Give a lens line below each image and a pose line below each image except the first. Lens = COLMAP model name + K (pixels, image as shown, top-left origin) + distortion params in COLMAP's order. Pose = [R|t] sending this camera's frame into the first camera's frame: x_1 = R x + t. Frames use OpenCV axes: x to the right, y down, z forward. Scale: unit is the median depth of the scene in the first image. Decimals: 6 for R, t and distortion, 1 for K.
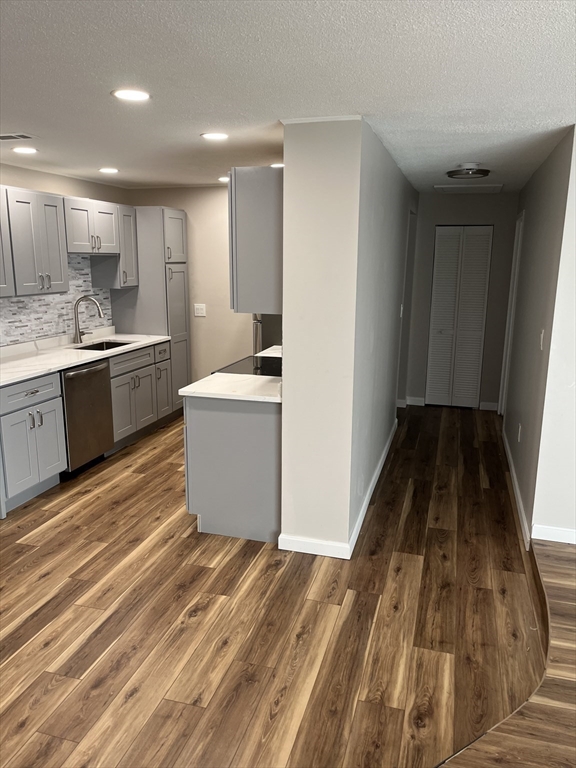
lens RADIAL K [[581.2, 0, 289.2], [0, 581.2, 386.6], [0, 0, 1]] dist [0.063017, -0.092653]
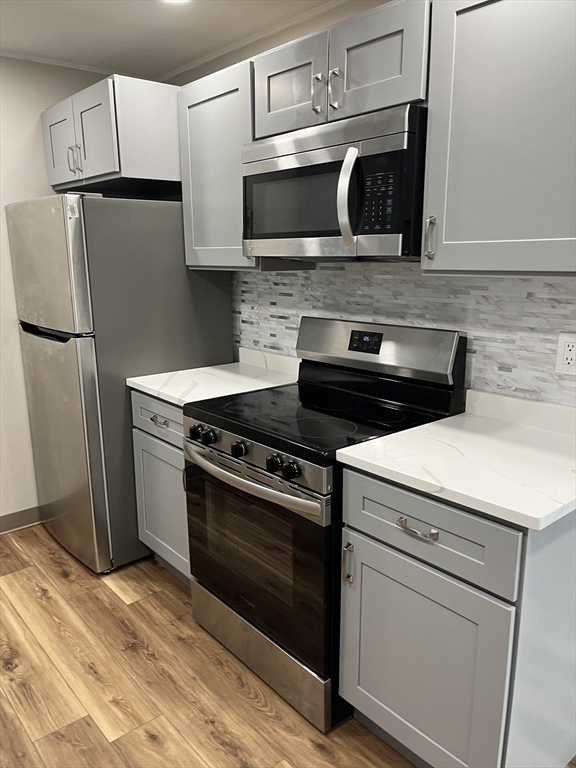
lens RADIAL K [[581.2, 0, 283.0], [0, 581.2, 387.0], [0, 0, 1]] dist [0.063017, -0.092653]
pose [[0.555700, -0.192514, 0.808787, -0.397947], [0.191085, 0.976352, 0.101108, -0.099447], [-0.809125, 0.098361, 0.579346, 0.672854]]
